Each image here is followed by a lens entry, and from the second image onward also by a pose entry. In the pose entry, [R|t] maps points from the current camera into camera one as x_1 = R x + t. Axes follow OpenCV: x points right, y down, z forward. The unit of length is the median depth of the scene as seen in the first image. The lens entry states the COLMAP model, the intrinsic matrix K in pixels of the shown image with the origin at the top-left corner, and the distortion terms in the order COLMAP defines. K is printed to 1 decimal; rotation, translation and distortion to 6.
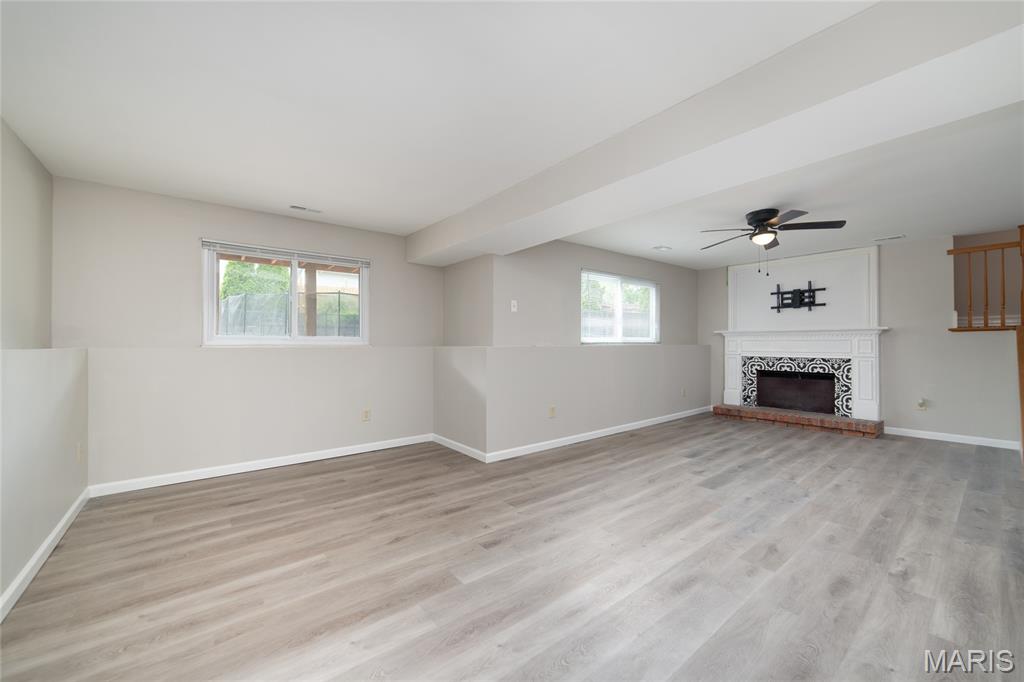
lens RADIAL K [[399.1, 0, 515.1], [0, 399.1, 338.1], [0, 0, 1]] dist [-0.009285, 0.000668]
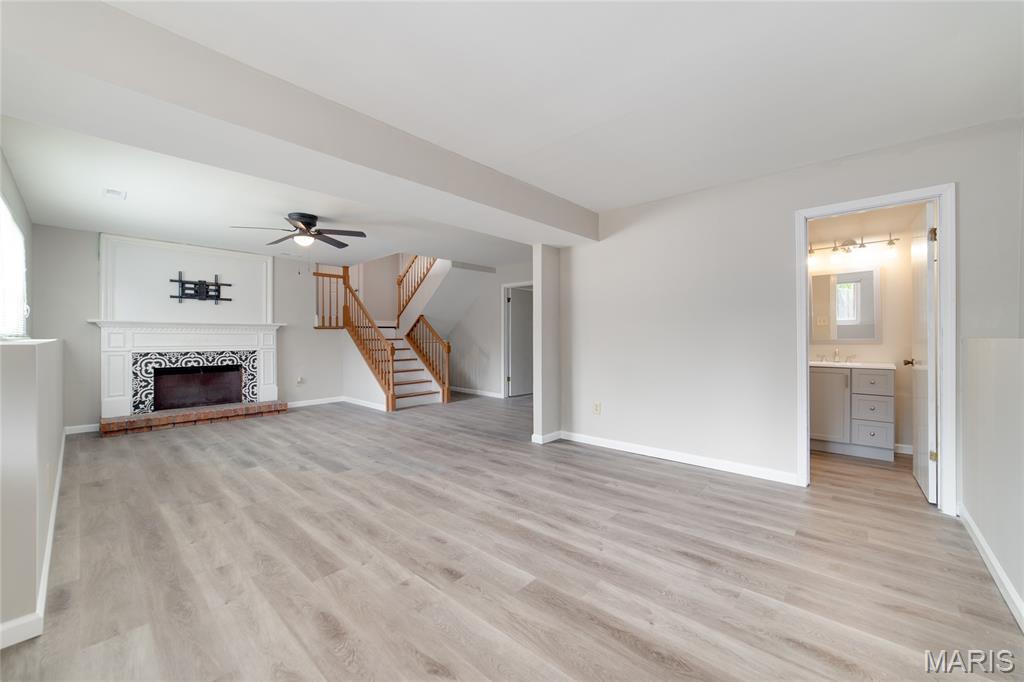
lens RADIAL K [[399.1, 0, 513.7], [0, 399.1, 342.4], [0, 0, 1]] dist [-0.009285, 0.000668]
pose [[-0.156985, -0.010819, 0.987542, -0.392705], [-0.015141, 0.999849, 0.008547, 0.007697], [-0.987485, -0.013611, -0.157125, 0.437411]]
